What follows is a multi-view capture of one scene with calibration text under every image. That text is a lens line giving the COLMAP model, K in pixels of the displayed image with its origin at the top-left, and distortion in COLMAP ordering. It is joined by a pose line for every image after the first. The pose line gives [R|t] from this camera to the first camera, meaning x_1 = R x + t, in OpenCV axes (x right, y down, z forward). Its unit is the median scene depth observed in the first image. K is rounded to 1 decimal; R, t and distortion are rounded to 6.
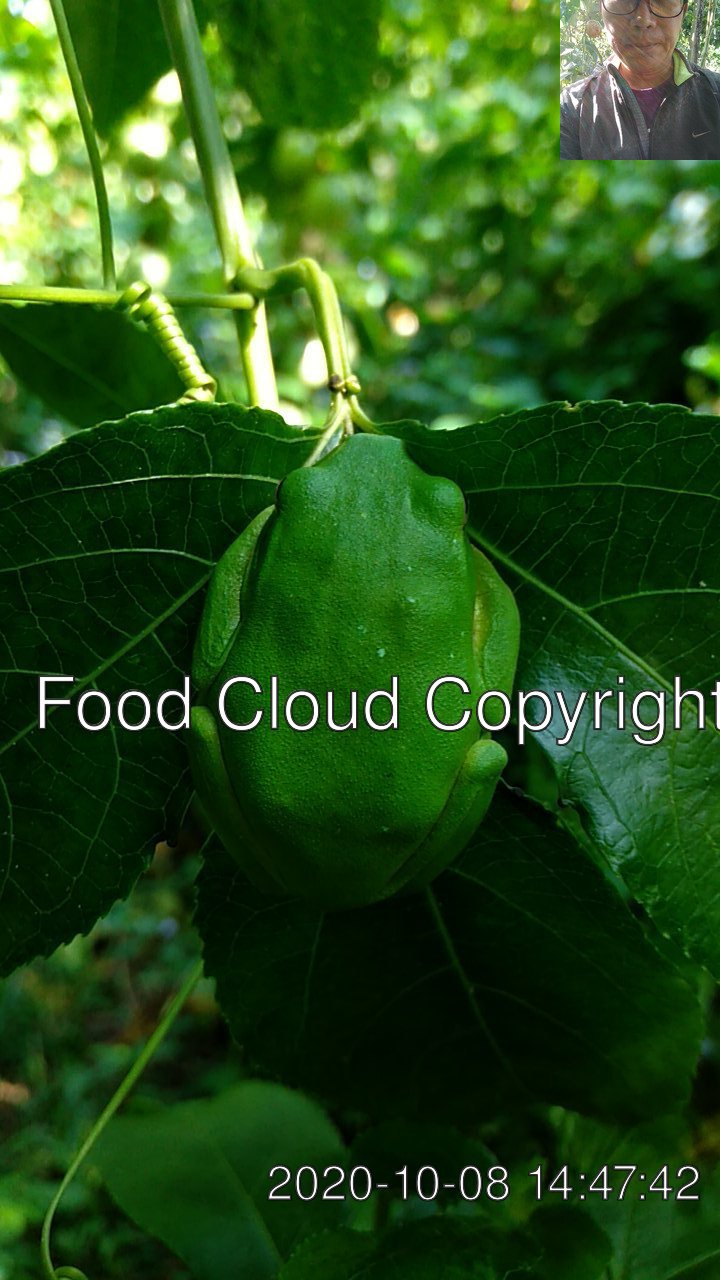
lens RADIAL K [[1052.1, 0, 359.9], [0, 1052.1, 667.5], [0, 0, 1]] dist [0.130130, 0.001058]
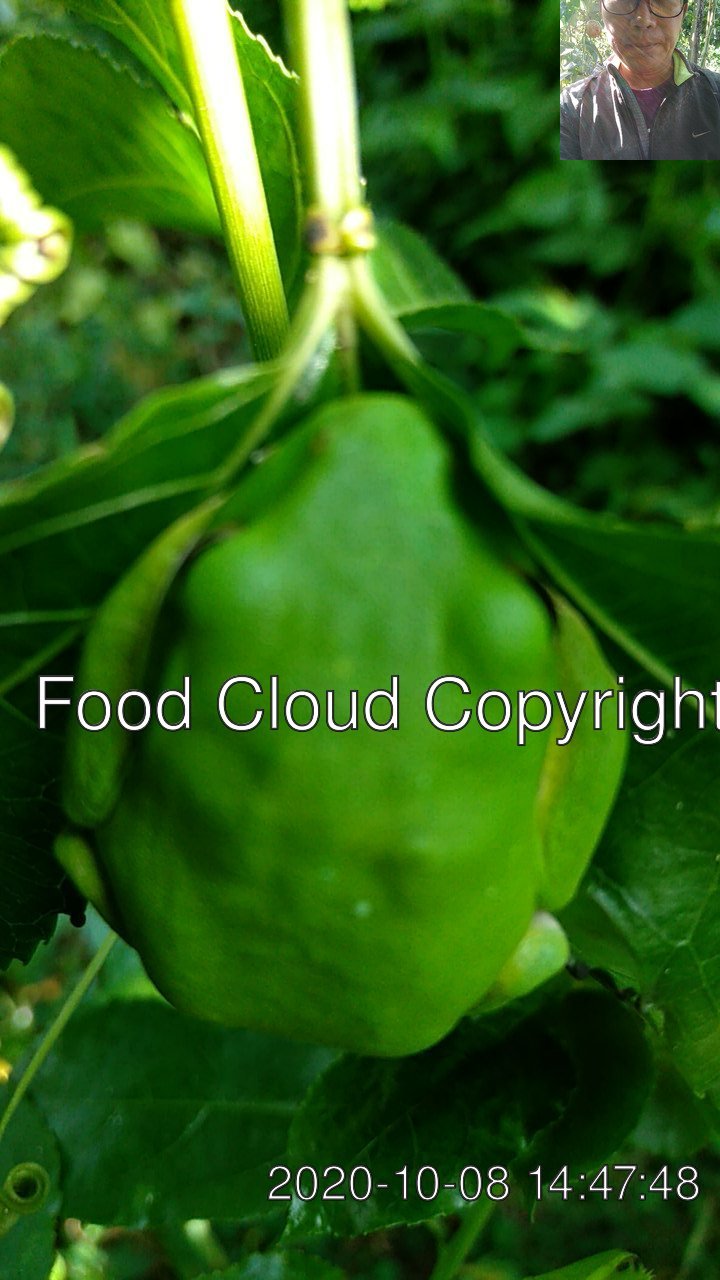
lens RADIAL K [[1017.5, 0, 338.7], [0, 1017.5, 636.7], [0, 0, 1]] dist [0.000758, 0.000083]
pose [[0.995326, 0.074543, -0.061389, 0.026709], [-0.028504, 0.834176, 0.550761, -0.387342], [0.092265, -0.546437, 0.832403, 0.566782]]
